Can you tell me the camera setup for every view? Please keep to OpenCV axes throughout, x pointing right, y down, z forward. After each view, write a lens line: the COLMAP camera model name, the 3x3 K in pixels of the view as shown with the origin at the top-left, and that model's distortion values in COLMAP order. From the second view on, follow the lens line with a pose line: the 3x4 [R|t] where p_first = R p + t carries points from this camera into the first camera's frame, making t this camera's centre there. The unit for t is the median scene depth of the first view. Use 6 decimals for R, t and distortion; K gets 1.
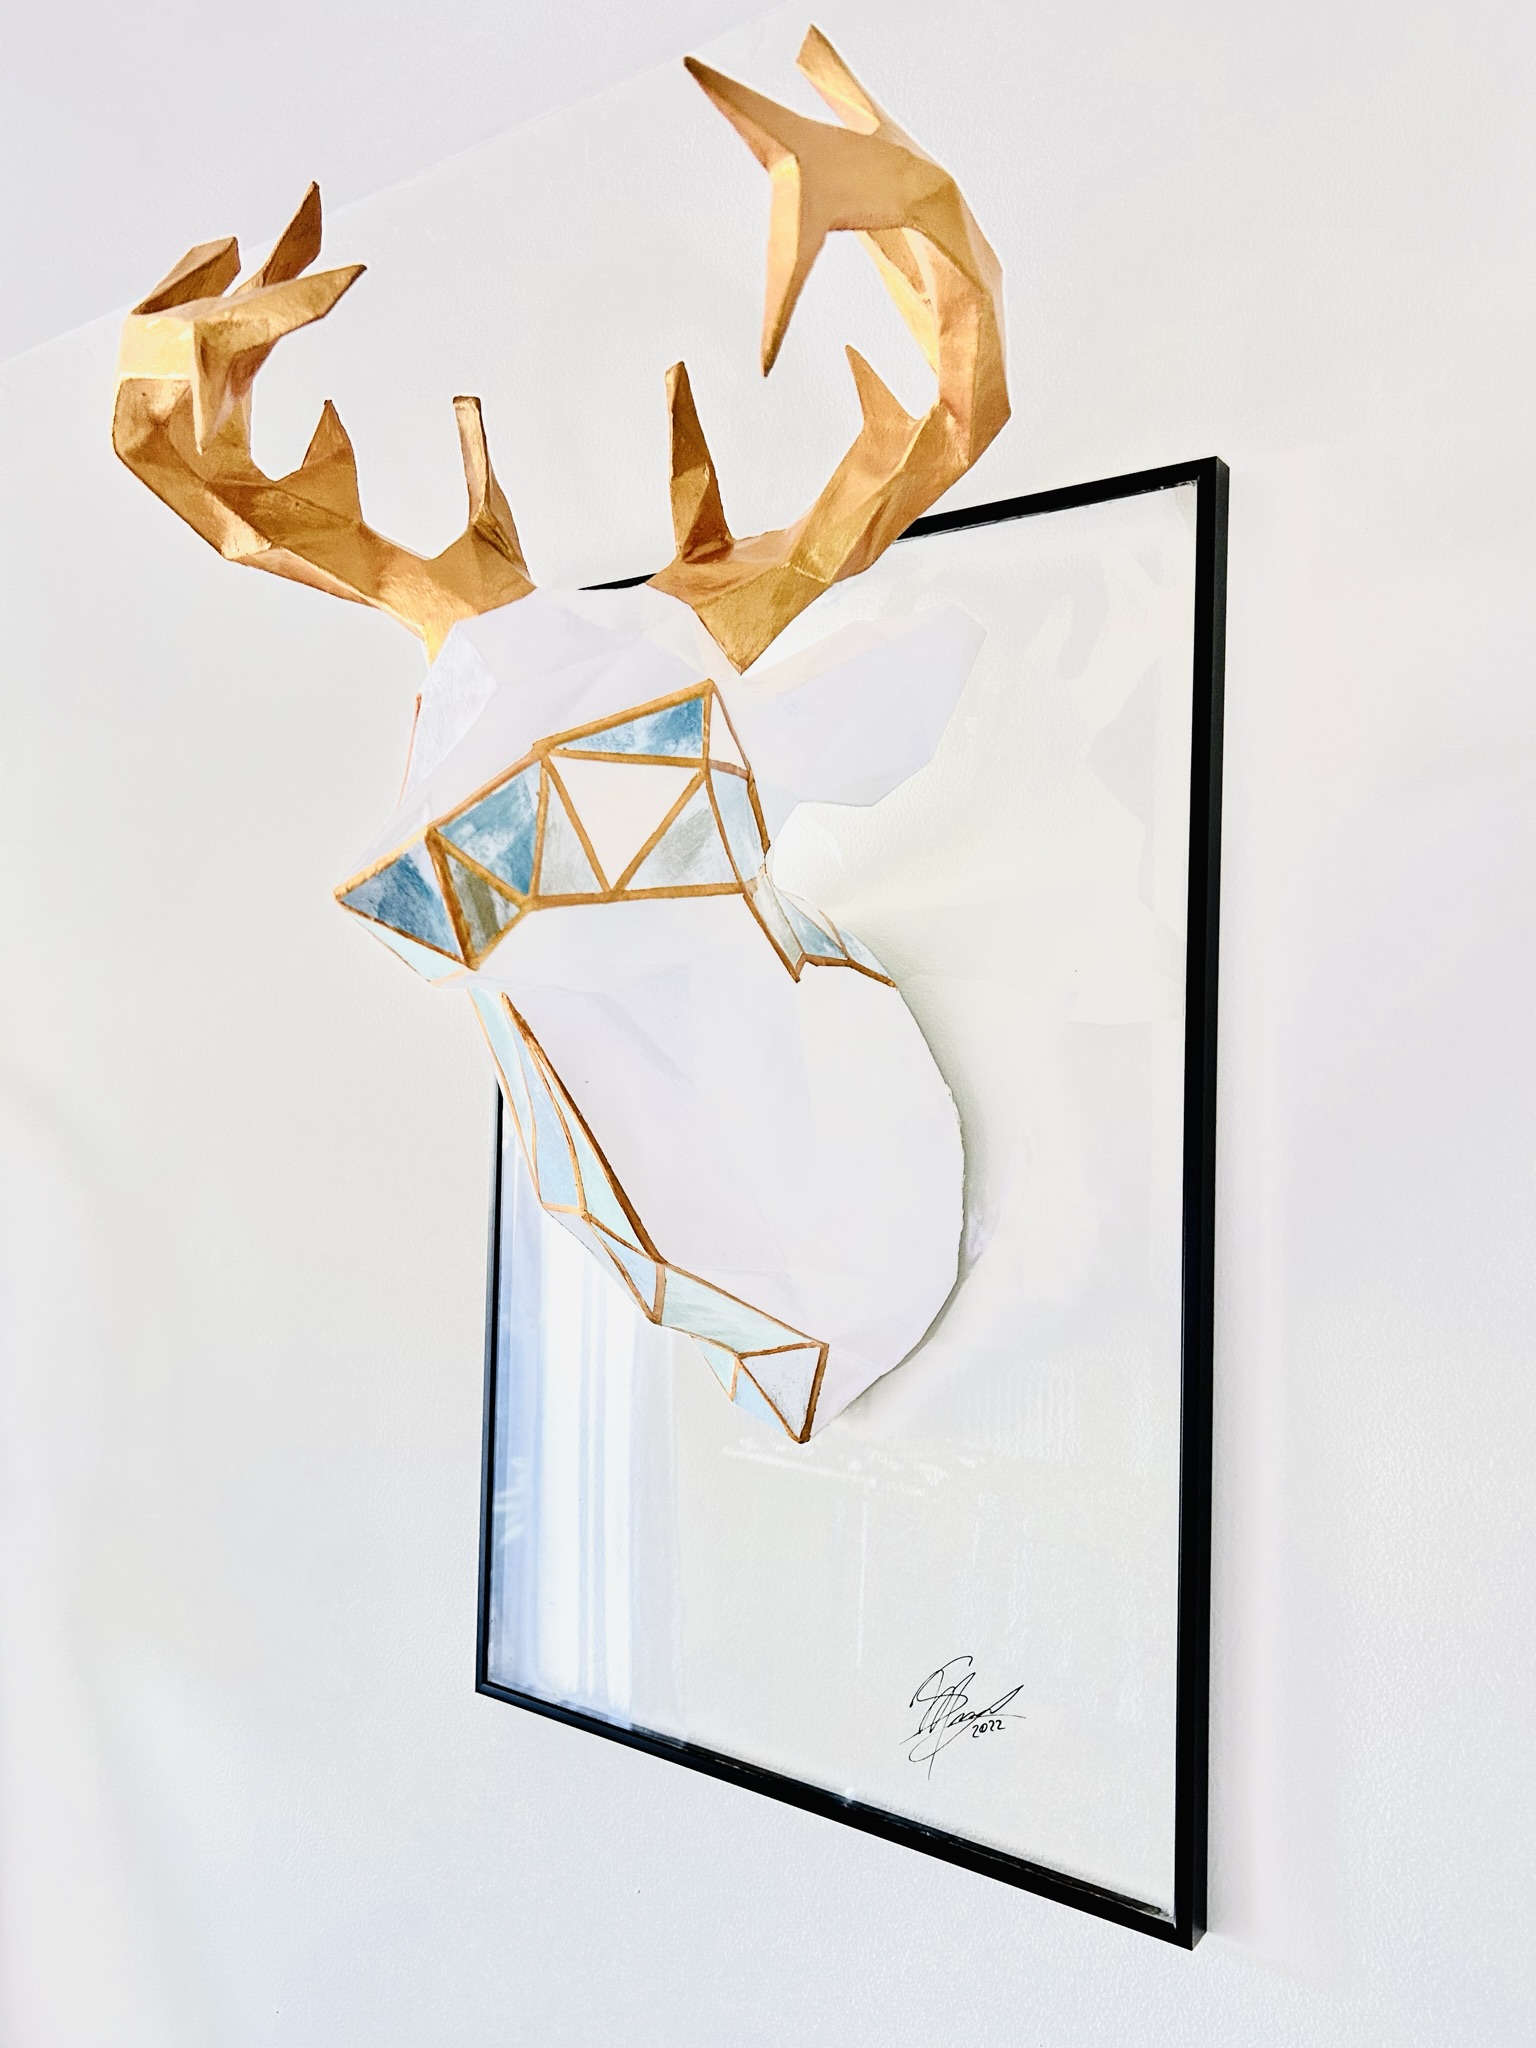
lens RADIAL K [[1554.7, 0, 761.2], [0, 1554.7, 1033.0], [0, 0, 1]] dist [0.059585, -0.068701]
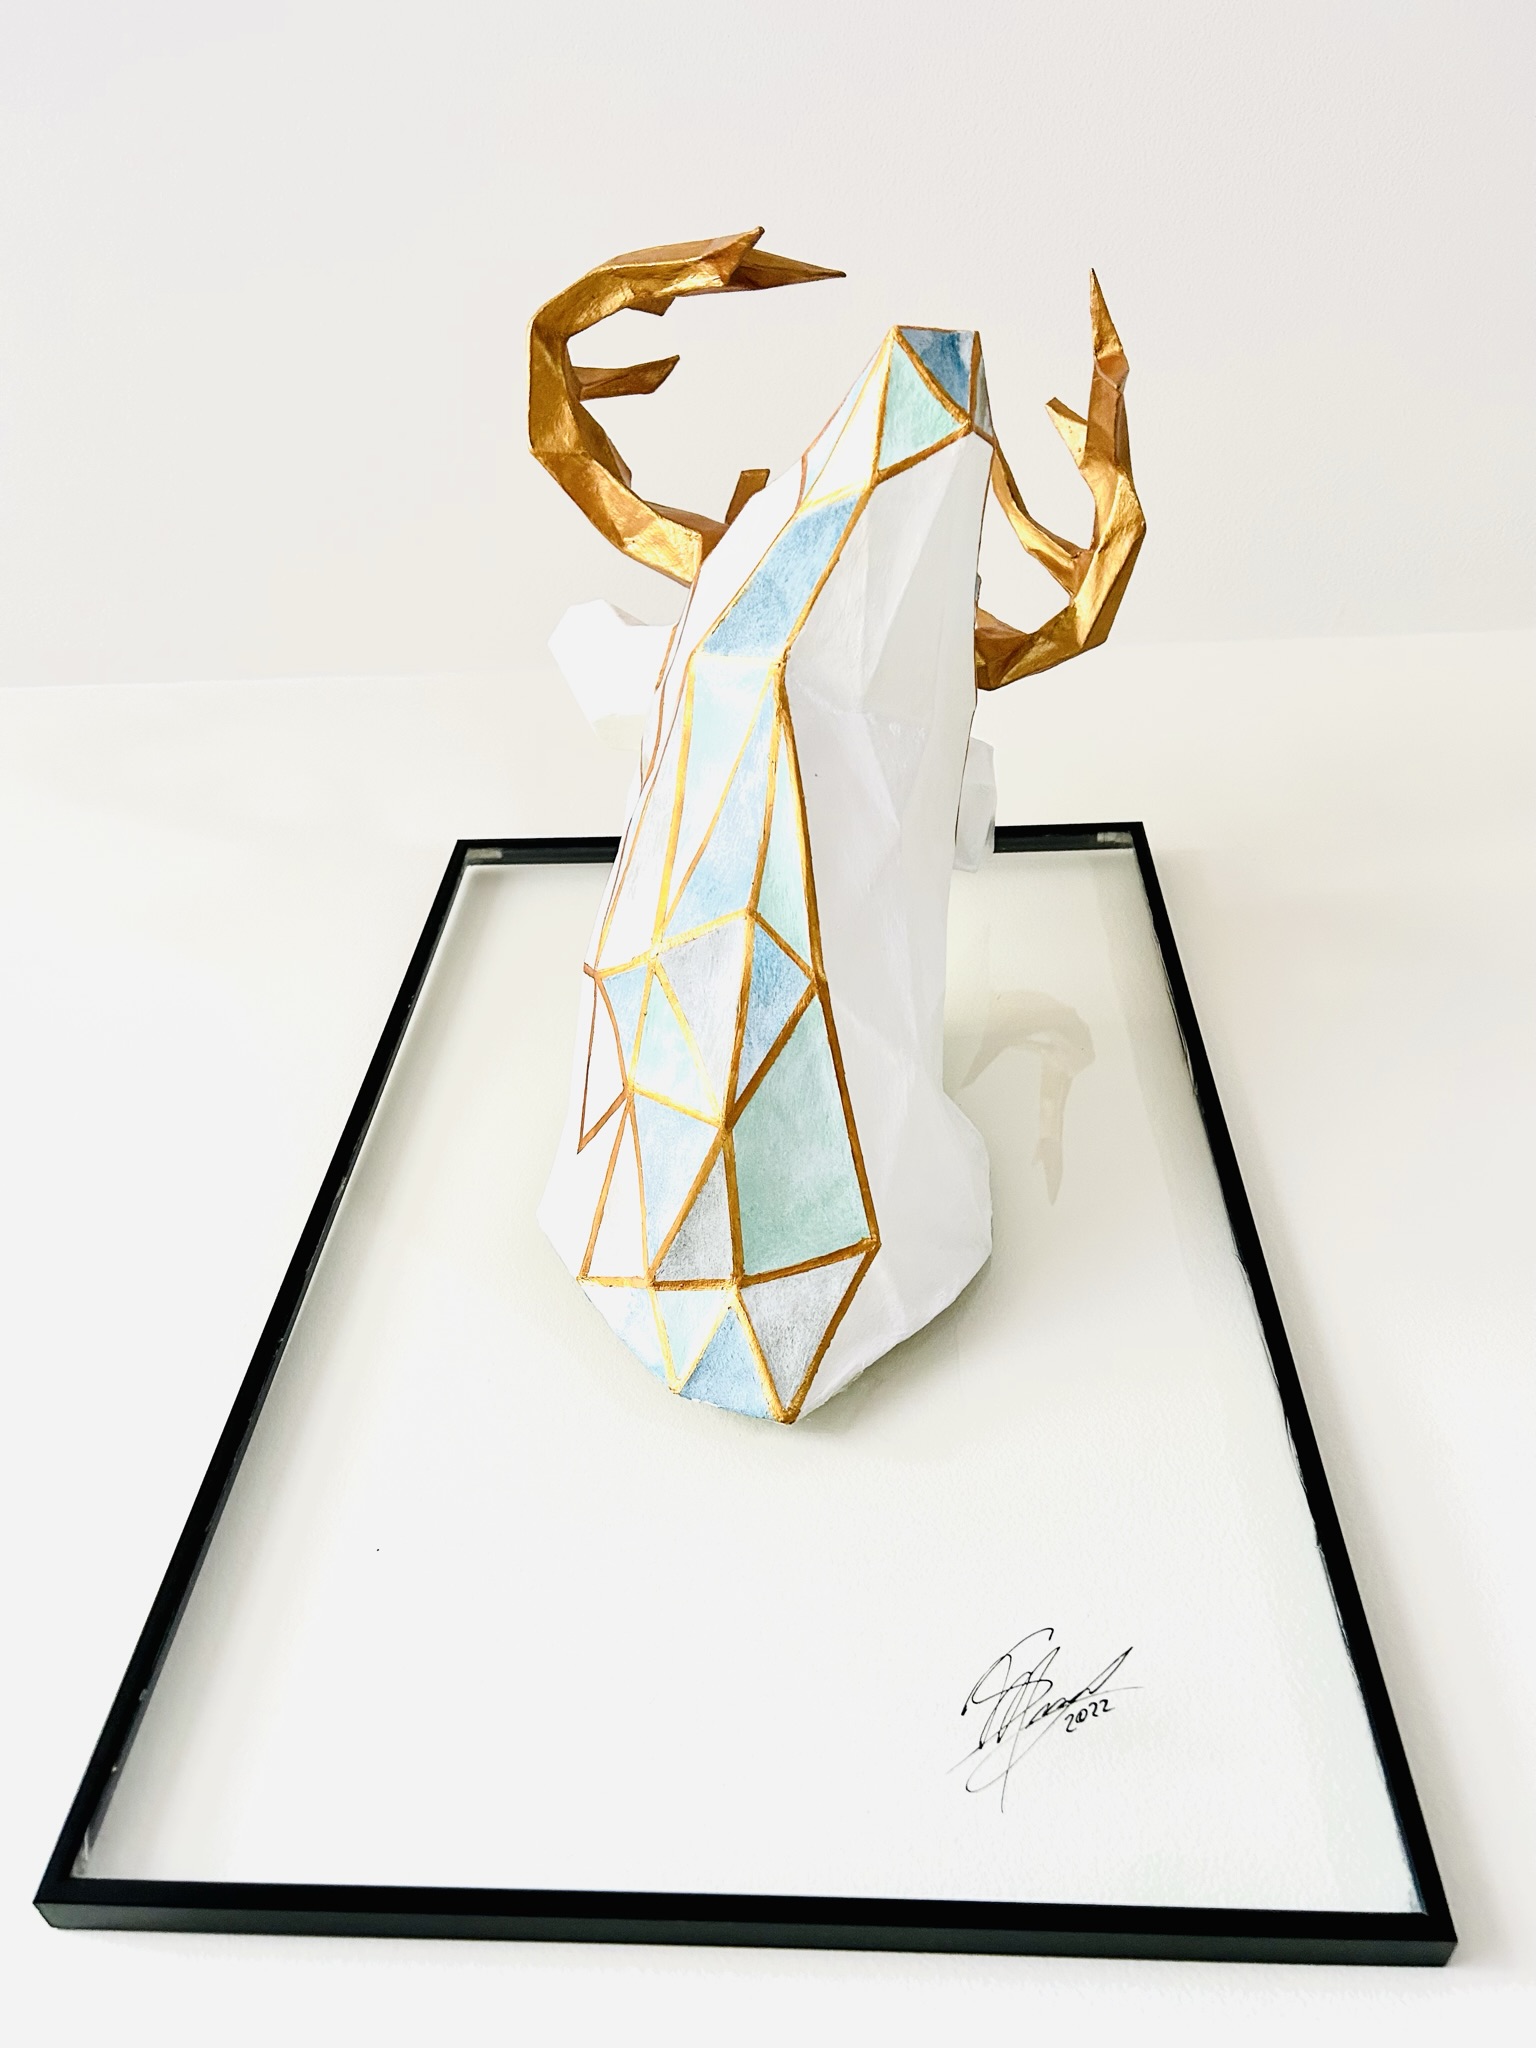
lens RADIAL K [[1554.7, 0, 761.2], [0, 1554.7, 1033.0], [0, 0, 1]] dist [0.059585, -0.068701]
pose [[0.849350, 0.430046, 0.306046, -0.329082], [-0.037573, 0.627608, -0.777622, 0.802578], [-0.526491, 0.648975, 0.549217, 0.485645]]
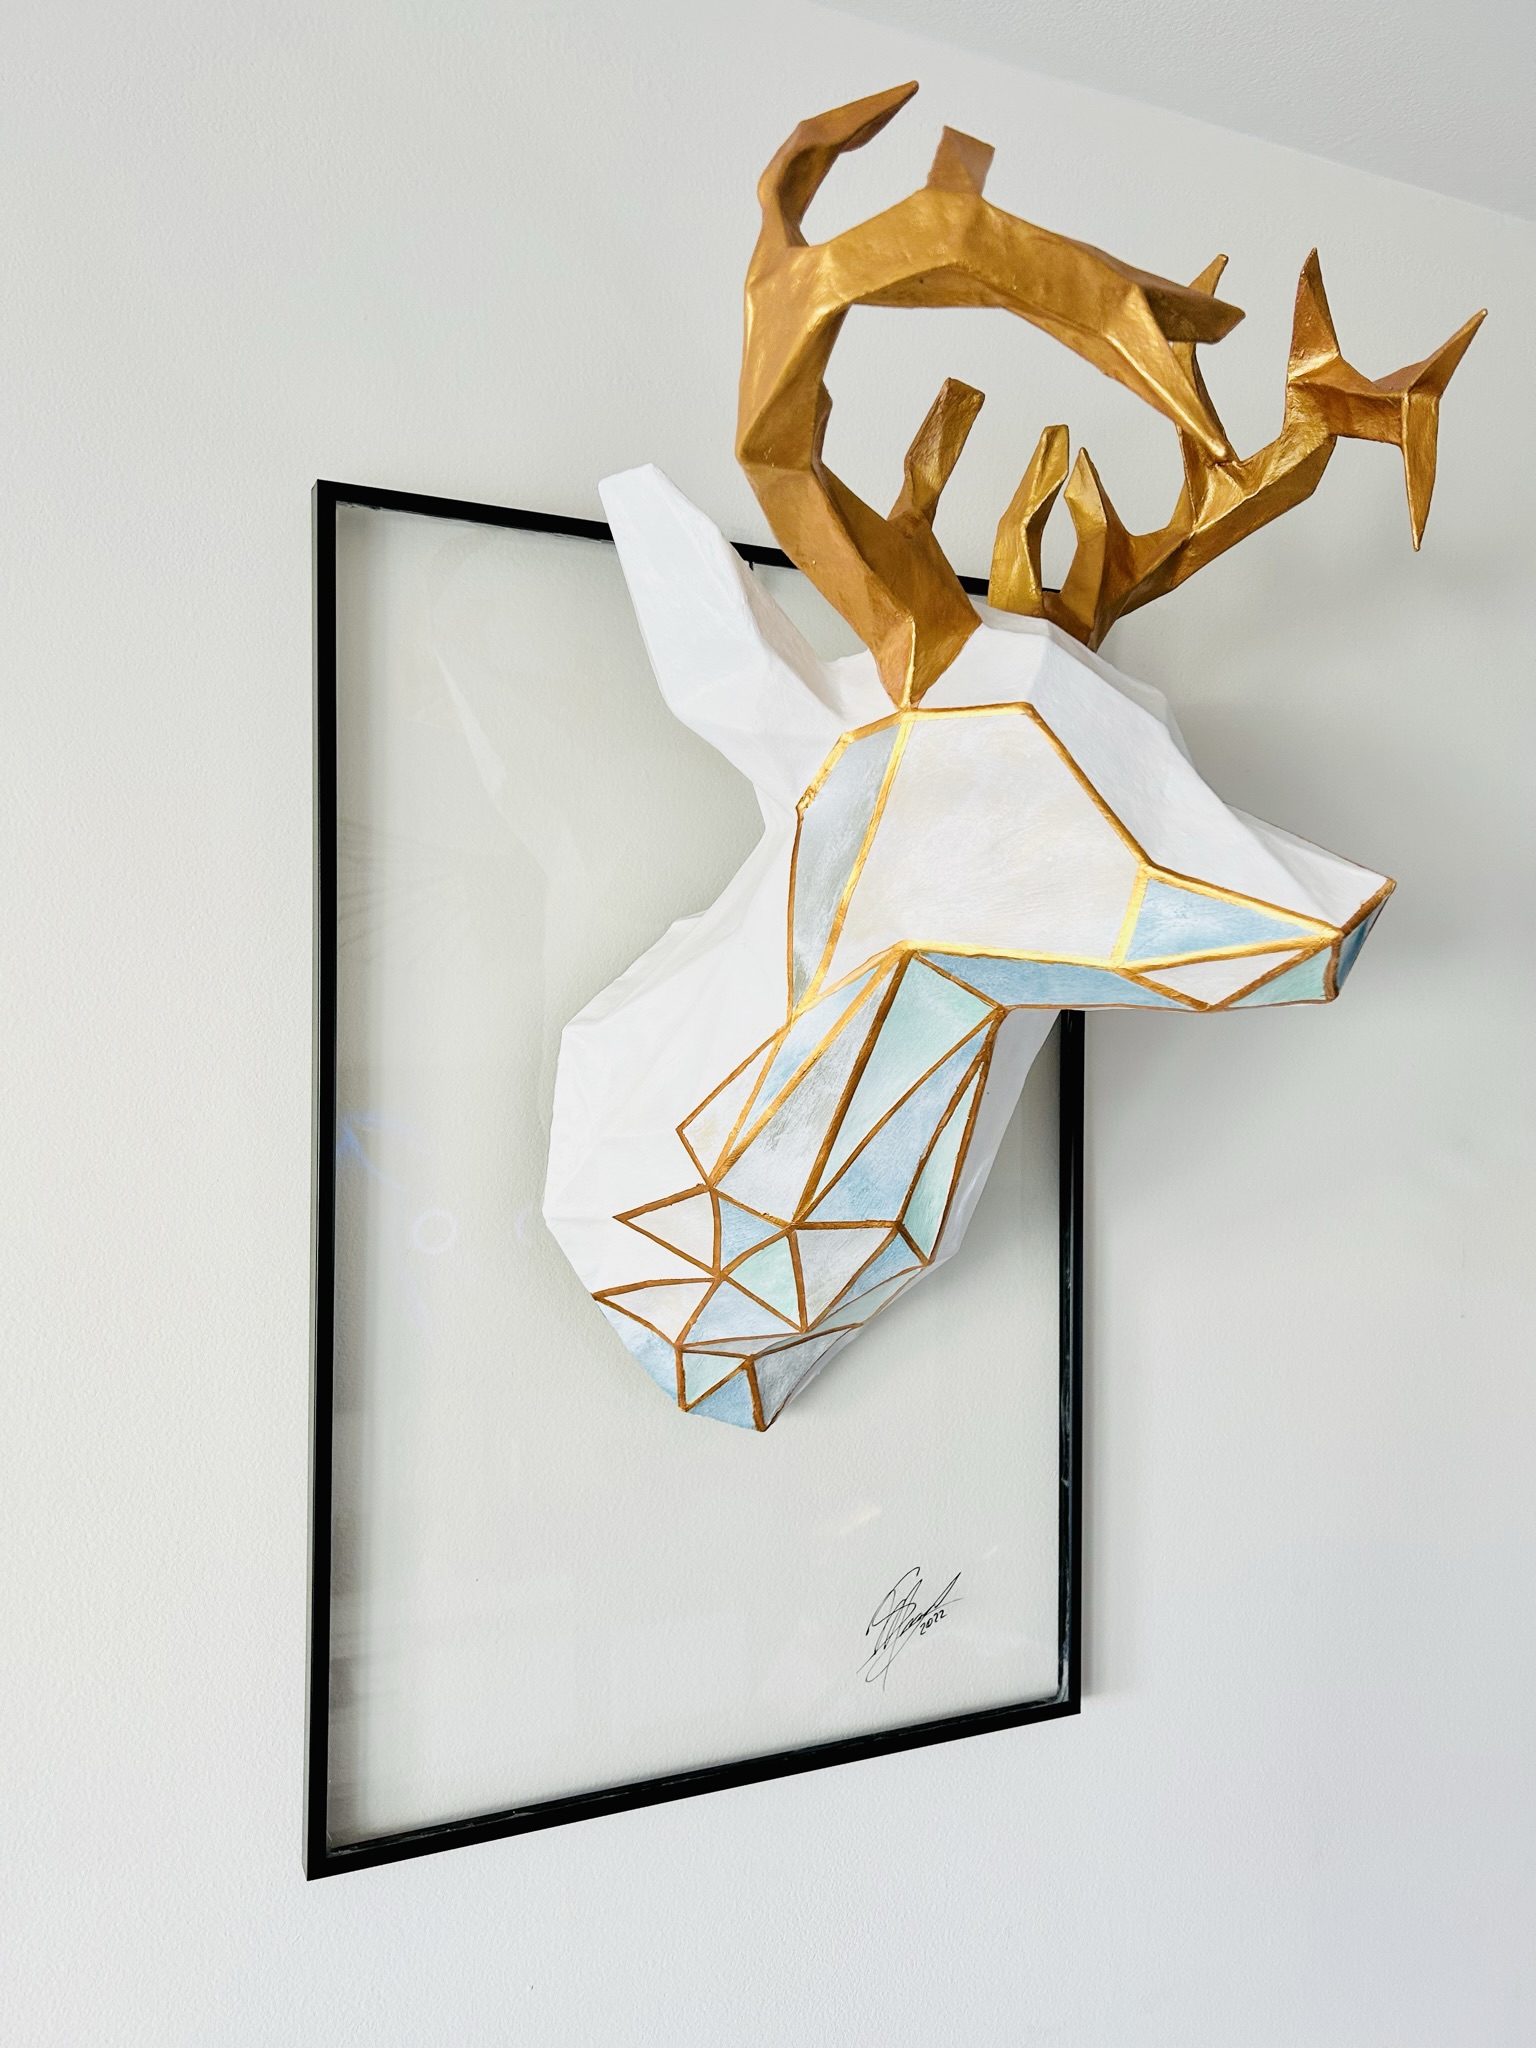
lens RADIAL K [[1554.7, 0, 761.2], [0, 1554.7, 1033.0], [0, 0, 1]] dist [0.059585, -0.068701]
pose [[0.503334, -0.022934, 0.863787, -0.922015], [-0.006251, 0.999525, 0.030180, -0.033456], [-0.864069, -0.020590, 0.502952, 0.525636]]
